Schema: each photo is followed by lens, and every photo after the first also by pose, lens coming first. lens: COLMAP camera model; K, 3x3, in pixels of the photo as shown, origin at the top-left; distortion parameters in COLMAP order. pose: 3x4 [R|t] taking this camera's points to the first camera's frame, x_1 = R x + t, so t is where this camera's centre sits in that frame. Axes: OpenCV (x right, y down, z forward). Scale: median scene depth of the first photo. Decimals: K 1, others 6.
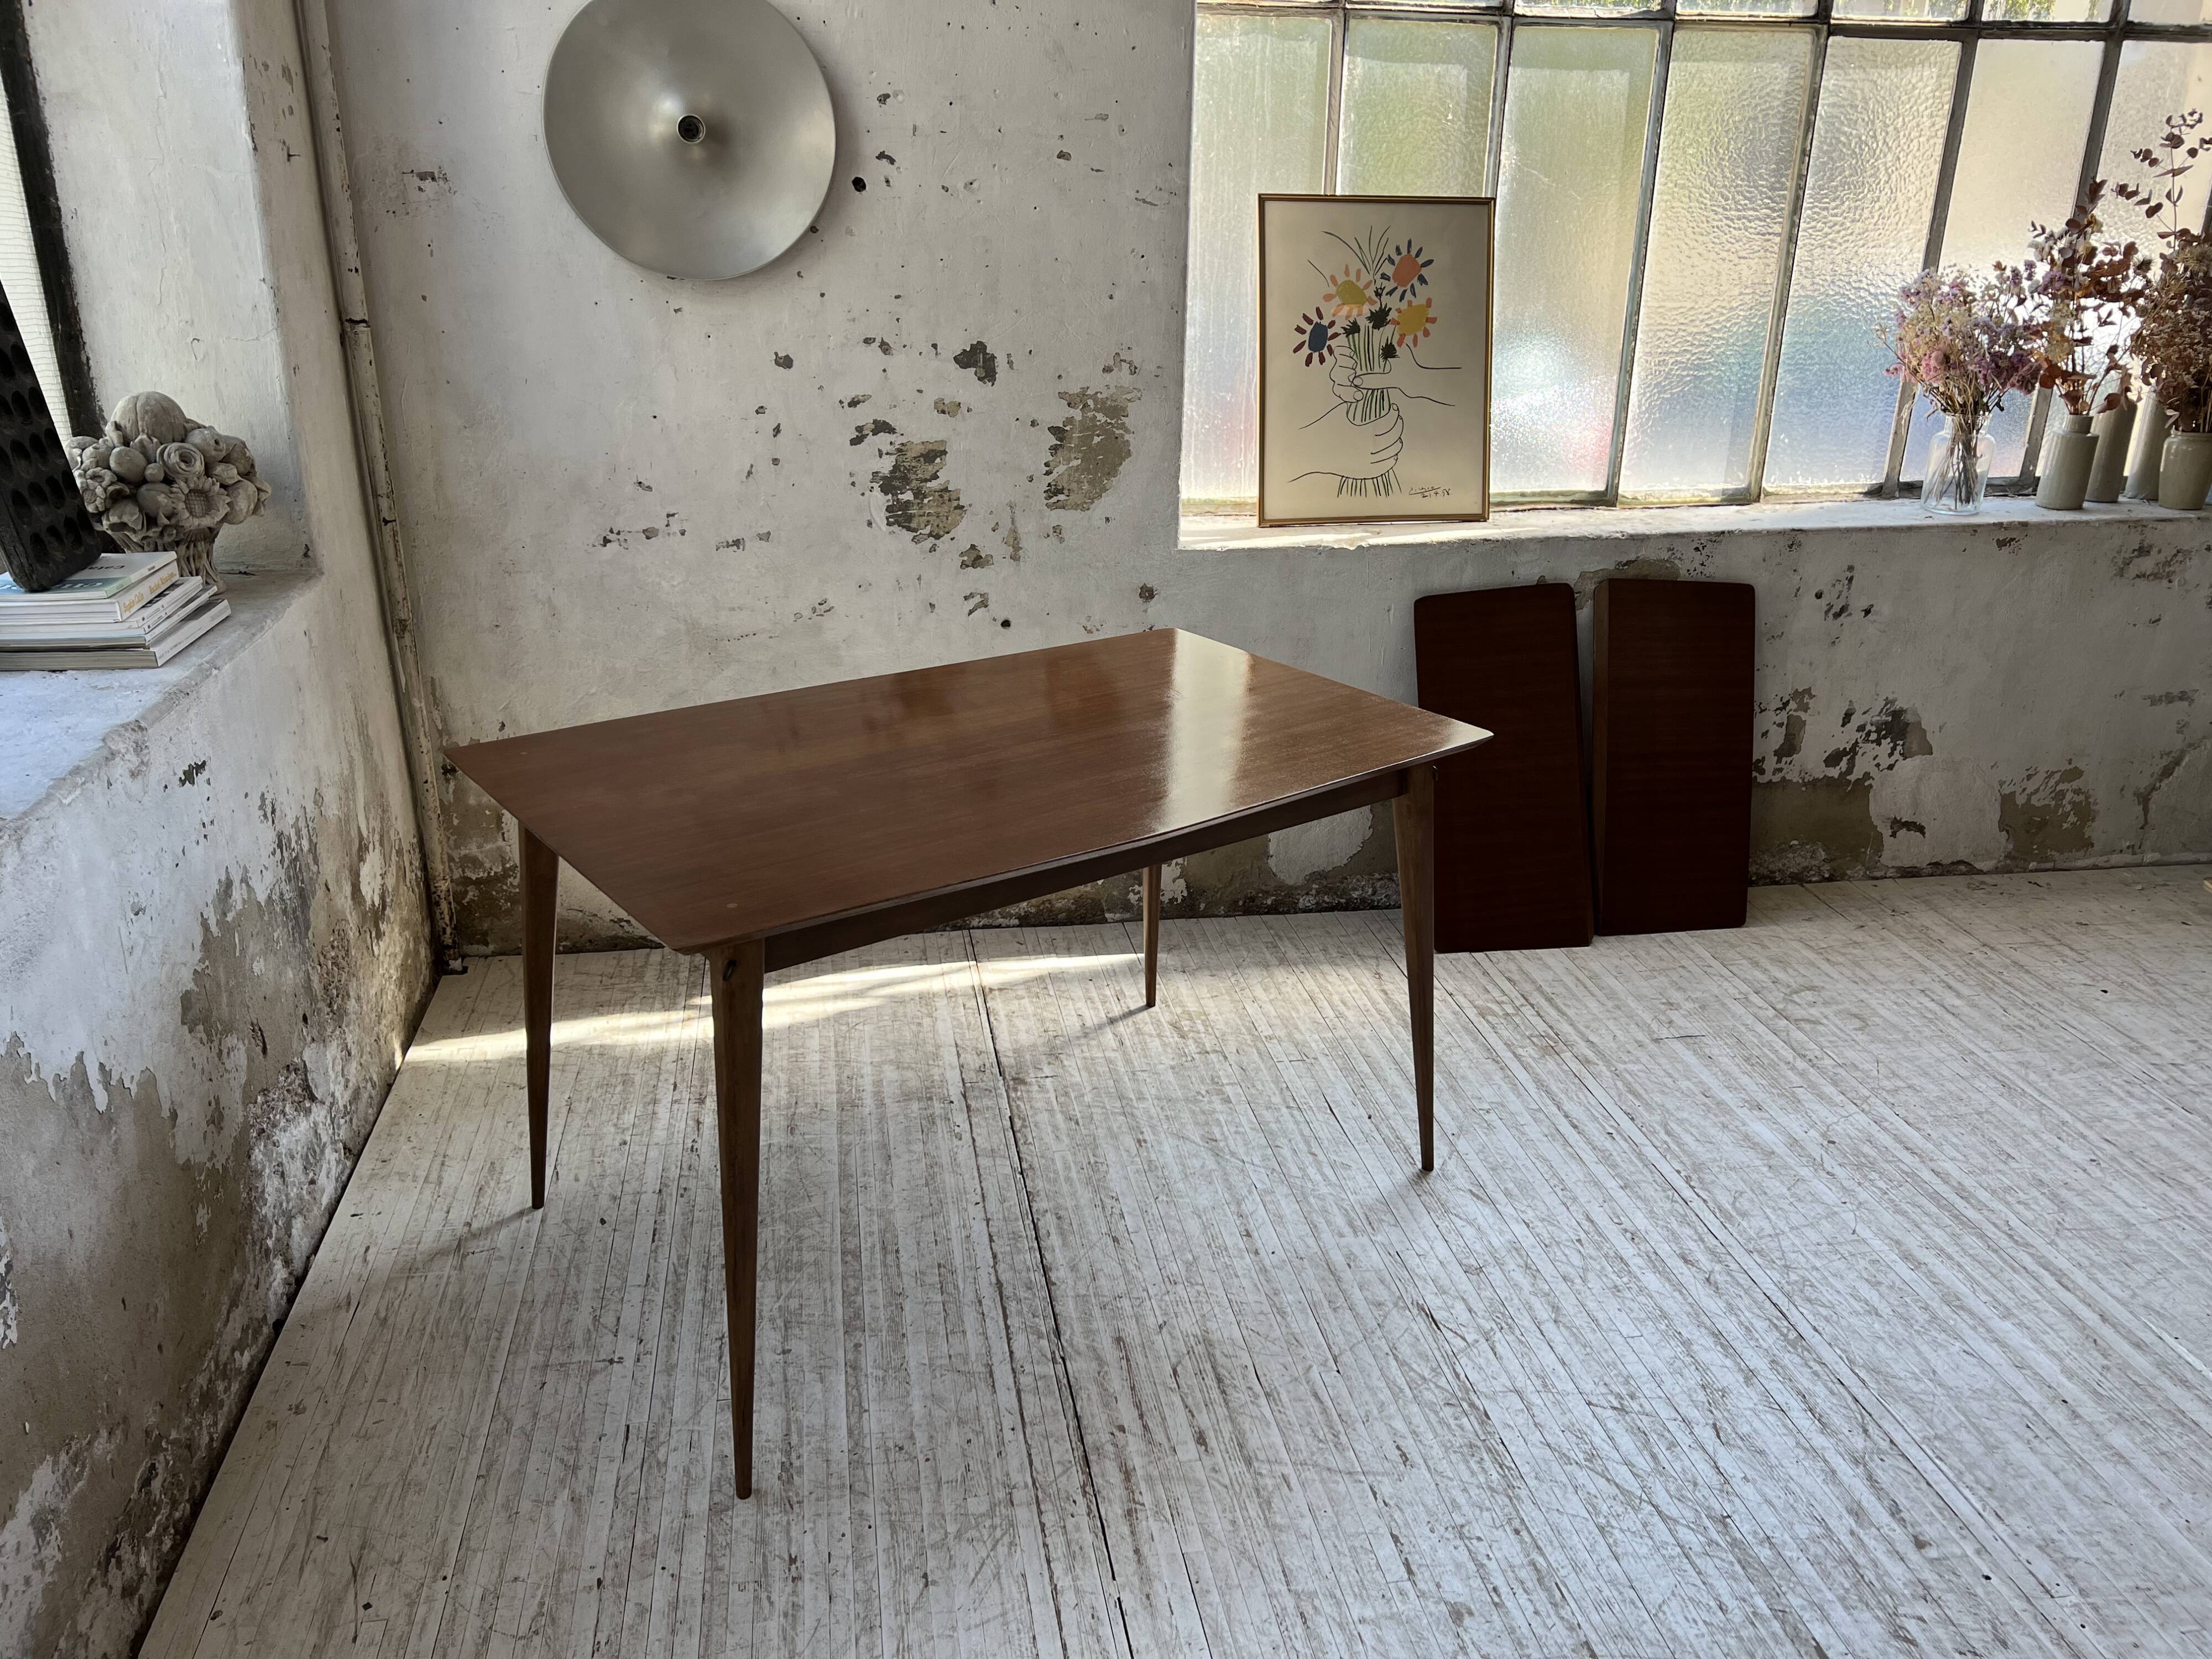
lens RADIAL K [[1685.4, 0, 1126.1], [0, 1685.4, 825.3], [0, 0, 1]] dist [0.041871, -0.063084]
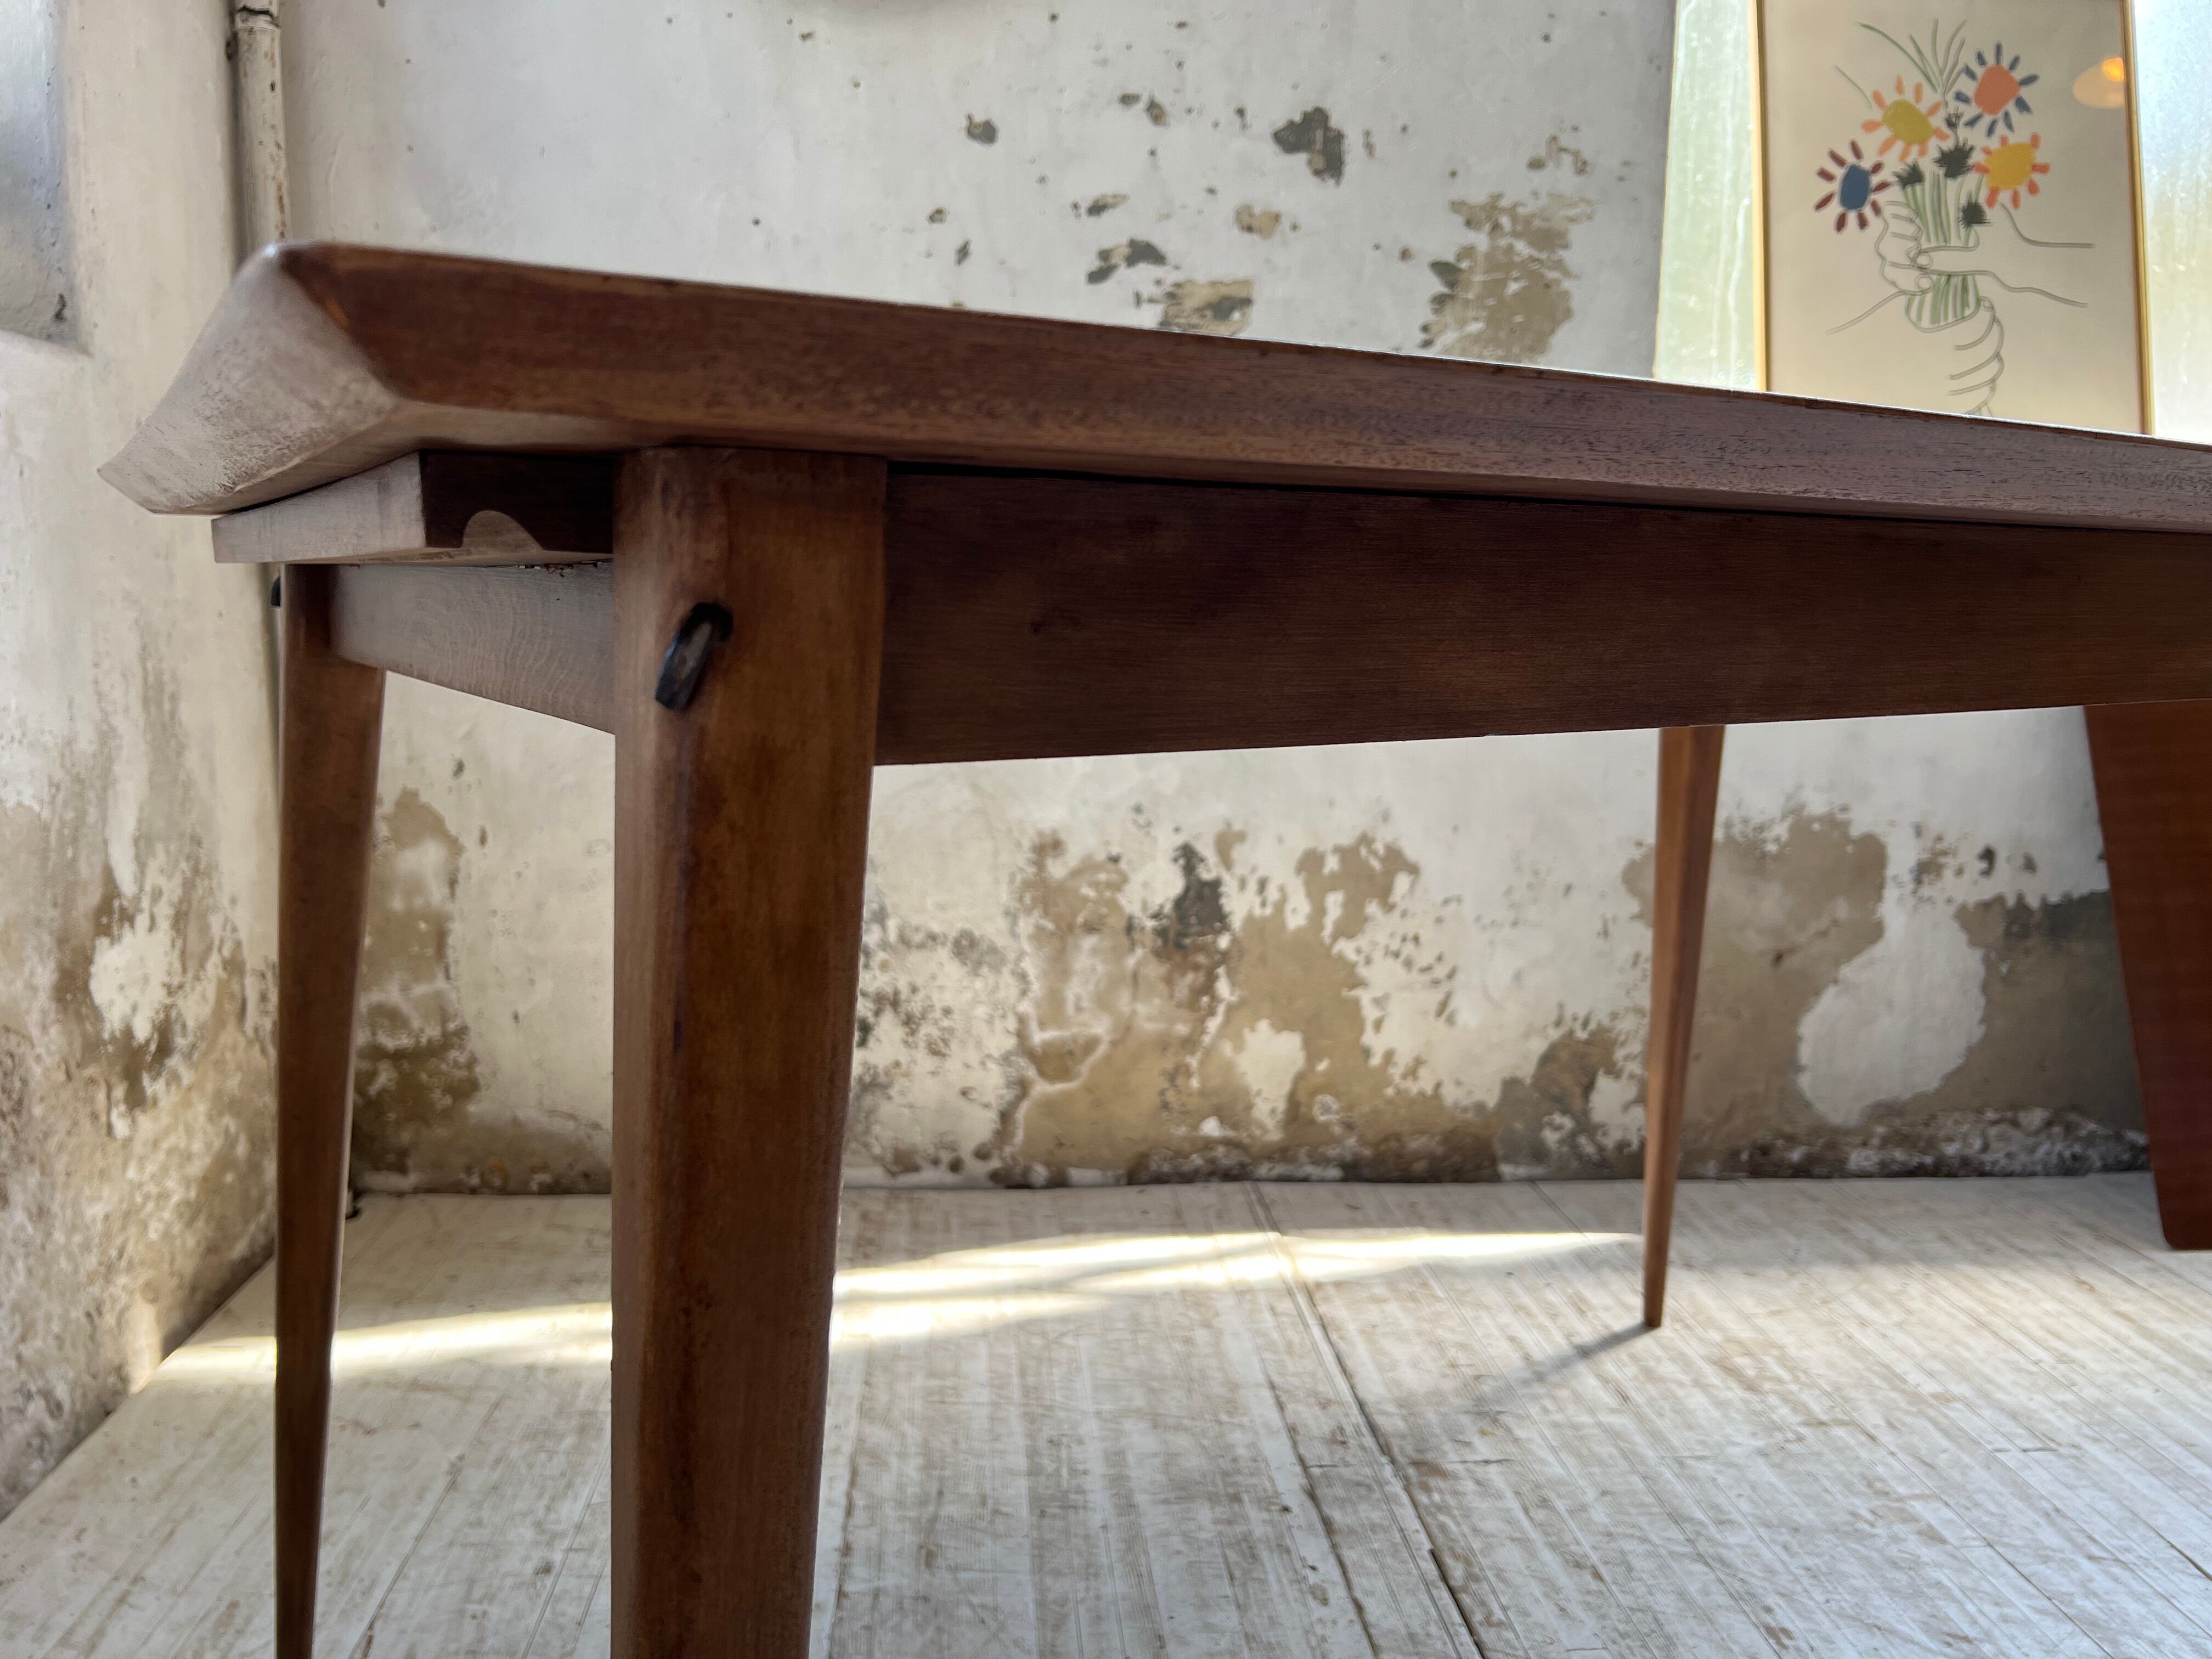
lens RADIAL K [[1685.4, 0, 1104.8], [0, 1685.4, 847.5], [0, 0, 1]] dist [0.041871, -0.063084]
pose [[0.995309, 0.008554, -0.096371, -0.098358], [-0.029101, 0.976426, -0.213882, 0.082432], [0.092269, 0.215683, 0.972094, 0.474632]]
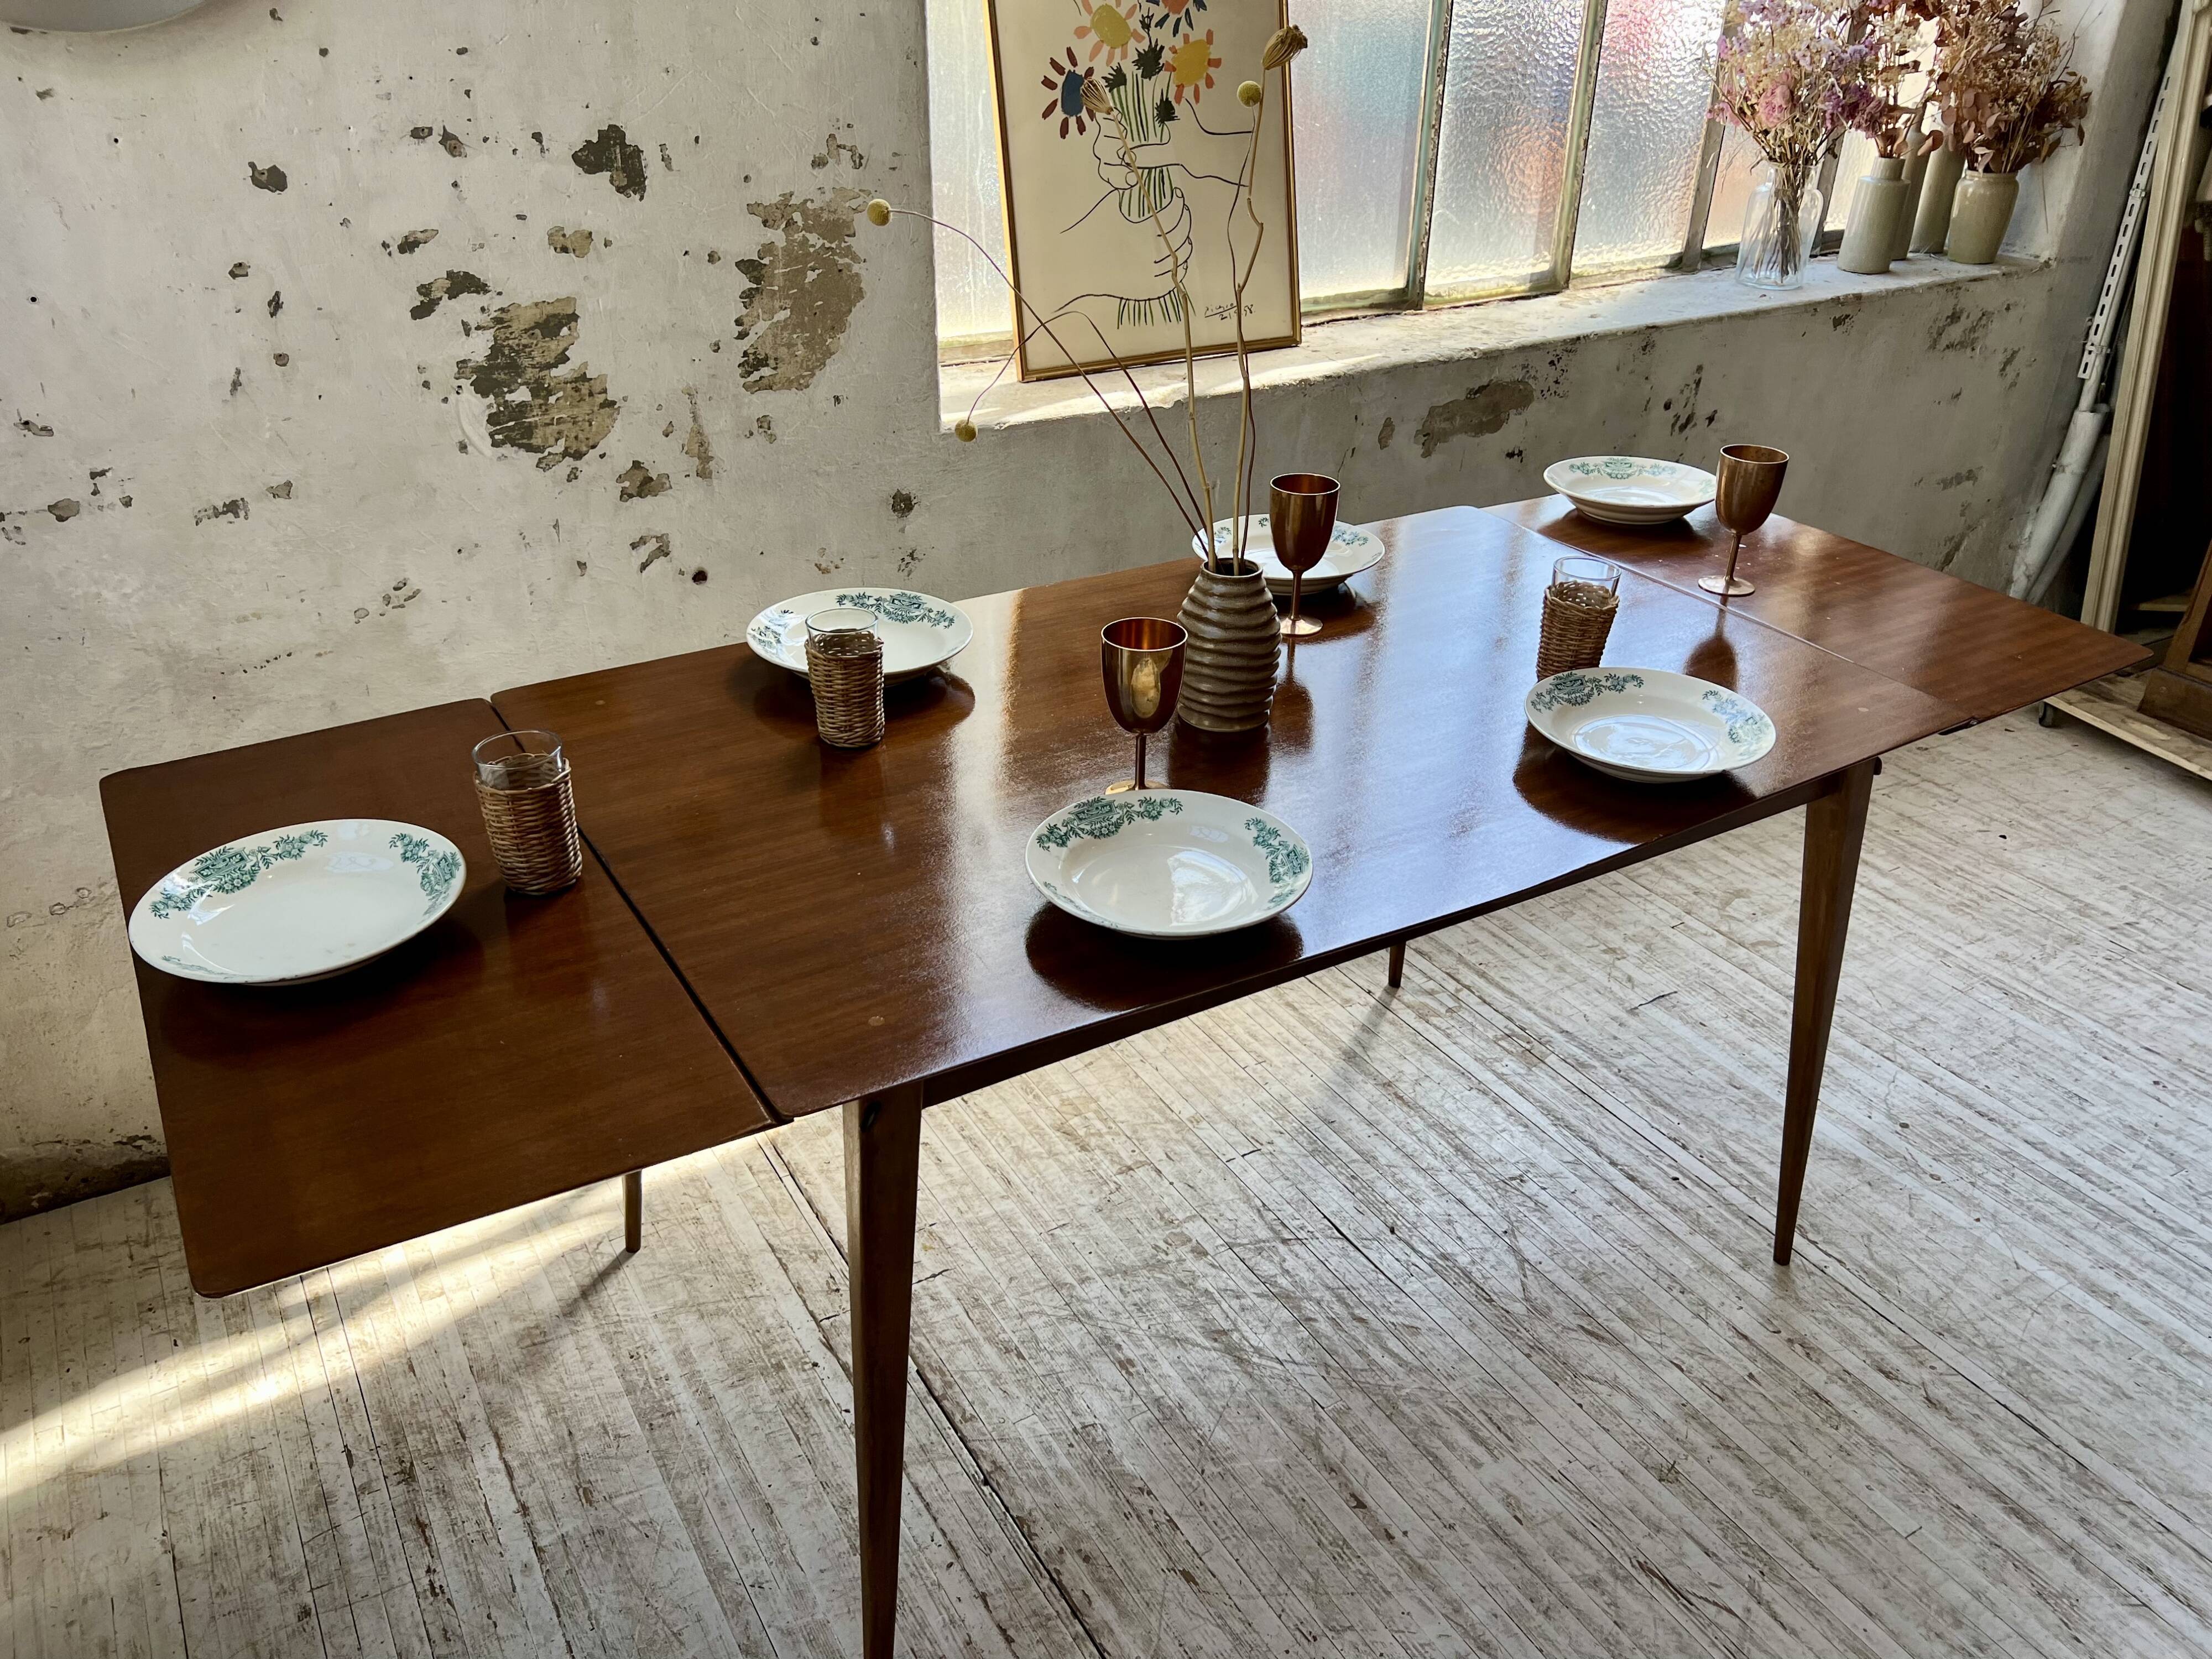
lens RADIAL K [[1685.4, 0, 1124.2], [0, 1685.4, 847.0], [0, 0, 1]] dist [0.041871, -0.063084]
pose [[0.933583, -0.173252, 0.313700, -0.145901], [0.122339, 0.976863, 0.175421, -0.116597], [-0.336834, -0.125392, 0.933177, 0.337874]]
